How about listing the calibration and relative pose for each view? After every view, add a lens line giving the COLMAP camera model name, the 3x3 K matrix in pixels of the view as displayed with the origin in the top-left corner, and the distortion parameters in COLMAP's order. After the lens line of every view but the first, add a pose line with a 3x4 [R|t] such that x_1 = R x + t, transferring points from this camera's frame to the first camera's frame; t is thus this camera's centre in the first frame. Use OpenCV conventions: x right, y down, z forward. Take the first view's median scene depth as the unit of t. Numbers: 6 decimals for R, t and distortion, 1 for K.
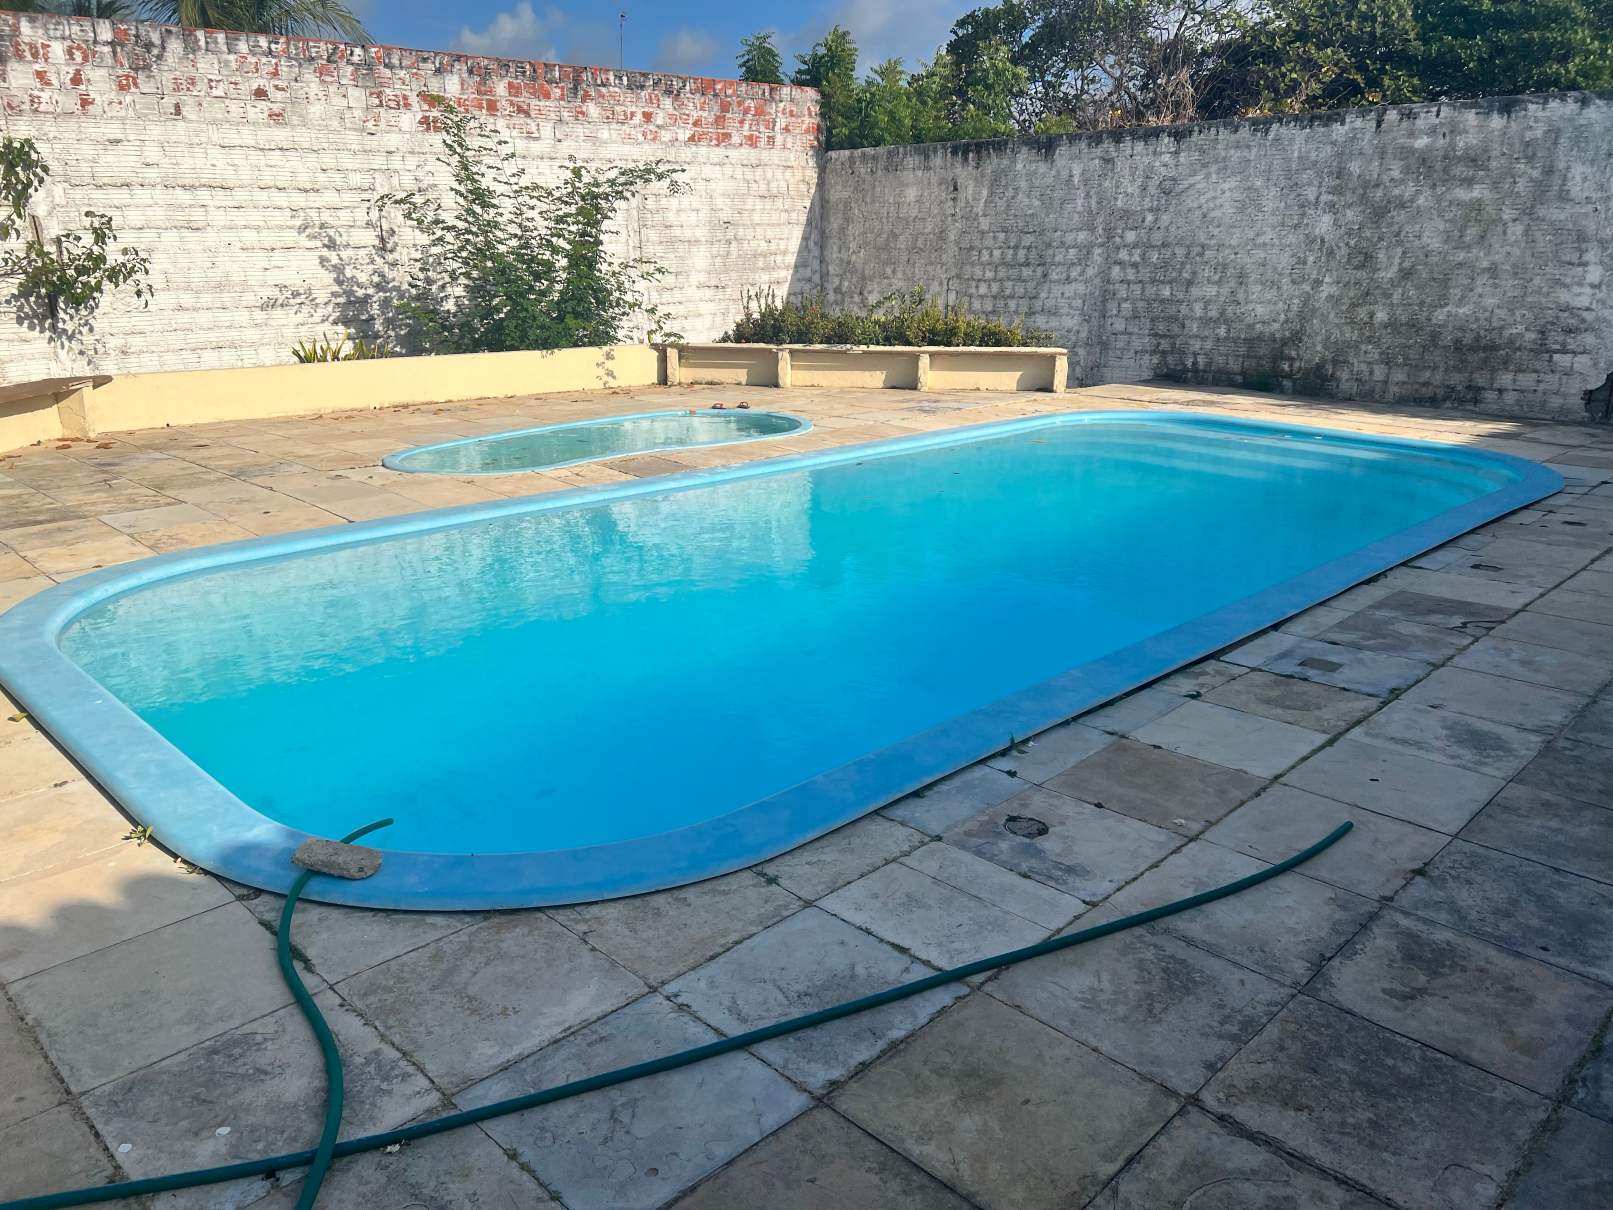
lens RADIAL K [[1219.2, 0, 806.5], [0, 1219.2, 605.0], [0, 0, 1]] dist [0.046338, -0.045799]
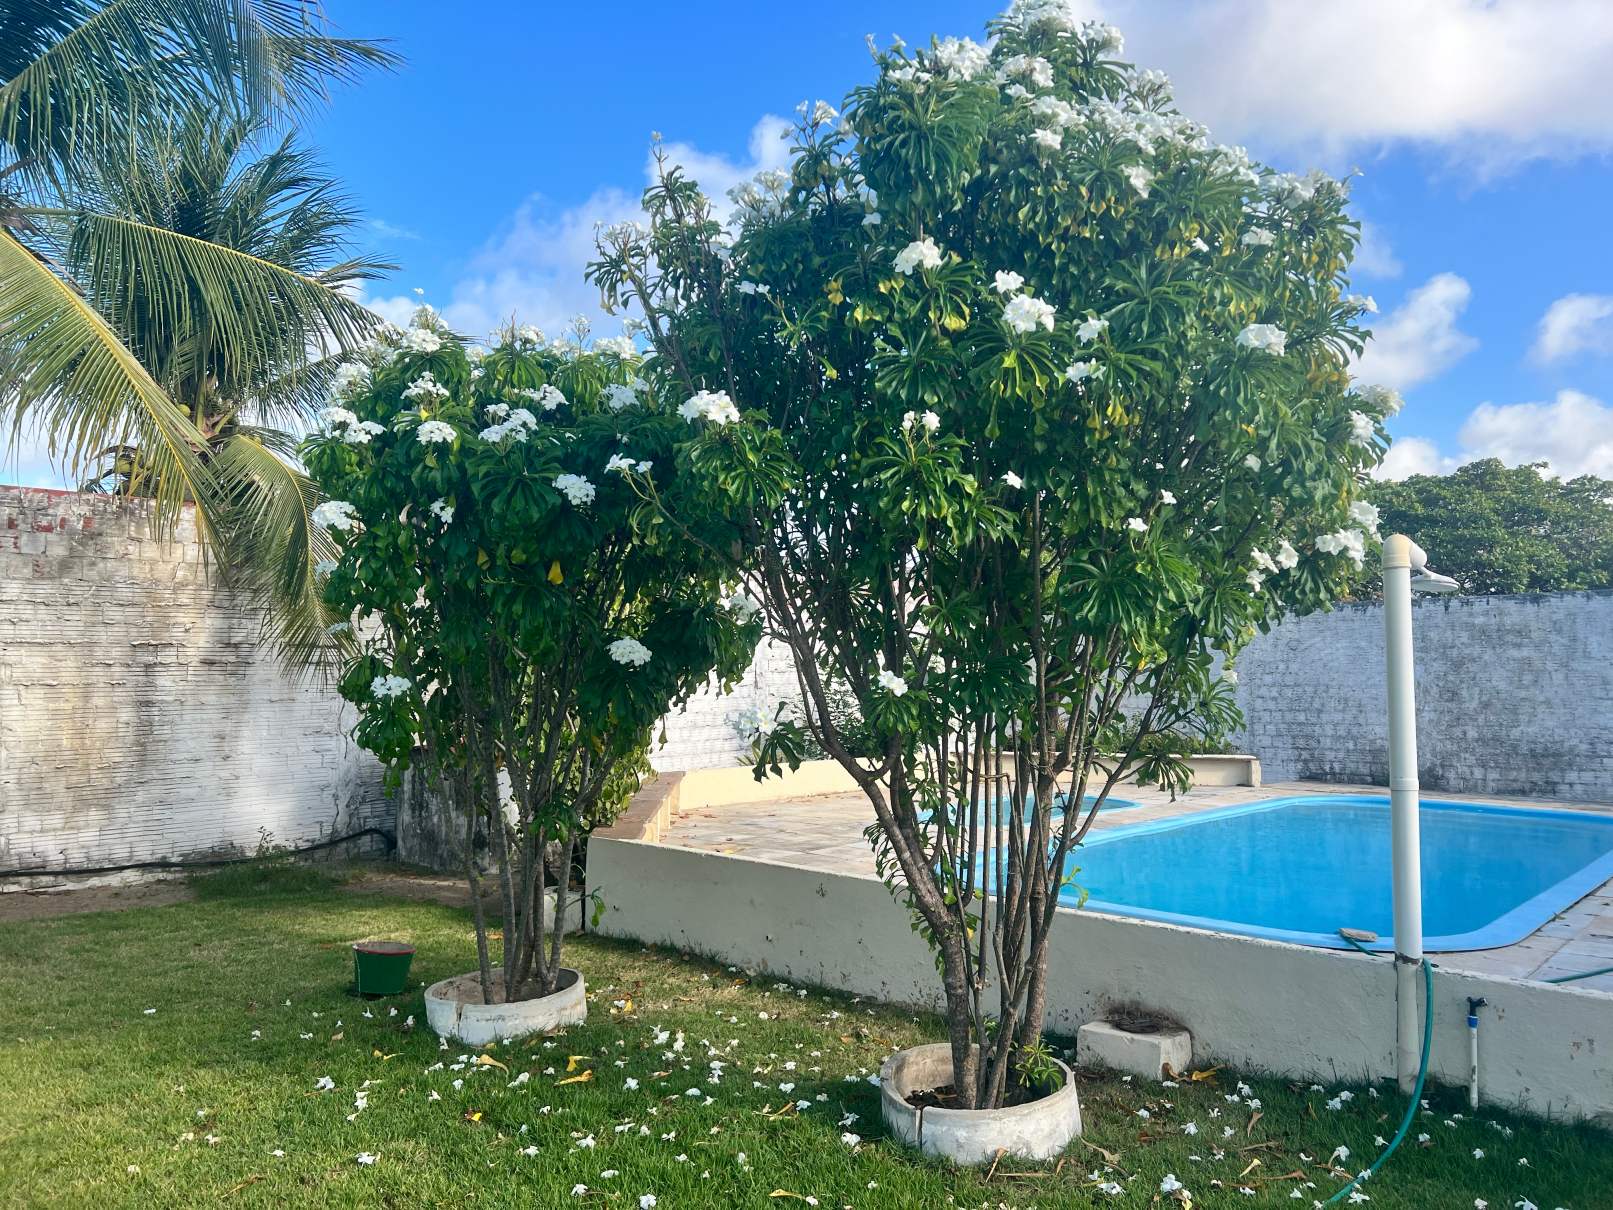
lens RADIAL K [[1219.2, 0, 806.5], [0, 1219.2, 605.0], [0, 0, 1]] dist [0.046338, -0.045799]
pose [[0.998427, 0.003389, 0.055973, -0.377092], [0.016038, 0.939221, -0.342939, 0.100157], [-0.053733, 0.343297, 0.937689, -0.341448]]
